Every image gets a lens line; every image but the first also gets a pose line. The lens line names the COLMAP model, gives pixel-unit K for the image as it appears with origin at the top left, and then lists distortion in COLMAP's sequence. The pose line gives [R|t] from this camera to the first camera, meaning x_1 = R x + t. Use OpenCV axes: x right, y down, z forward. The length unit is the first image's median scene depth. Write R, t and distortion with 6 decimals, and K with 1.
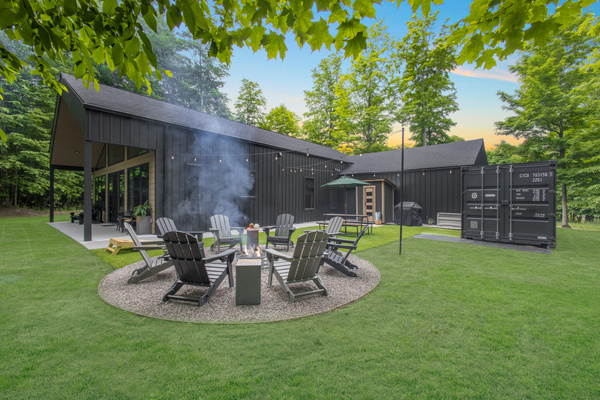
lens RADIAL K [[259.6, 0, 300.4], [0, 259.6, 200.8], [0, 0, 1]] dist [-0.004230, 0.001119]
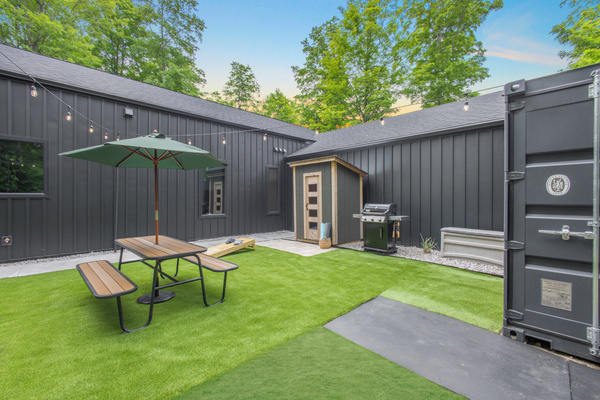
lens RADIAL K [[259.6, 0, 299.8], [0, 259.6, 200.4], [0, 0, 1]] dist [-0.004230, 0.001119]
pose [[0.996998, -0.002134, -0.077400, 0.130161], [0.002612, 0.999978, 0.006076, -0.001993], [0.077386, -0.006260, 0.996982, 0.217334]]
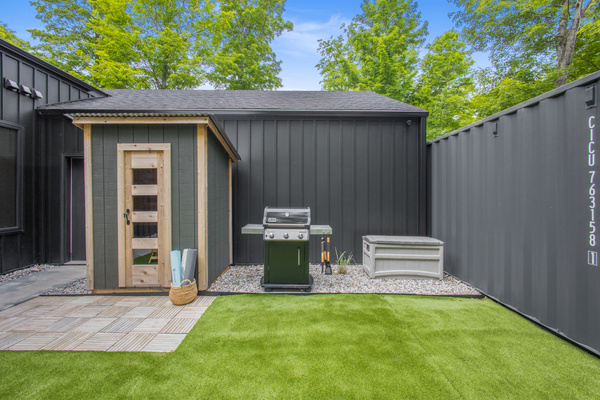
lens RADIAL K [[259.6, 0, 300.9], [0, 259.6, 194.4], [0, 0, 1]] dist [-0.004230, 0.001119]
pose [[0.745680, -0.002427, 0.666300, 0.098315], [-0.000547, 0.999991, 0.004255, -0.004870], [-0.666304, -0.003537, 0.745672, 0.331757]]
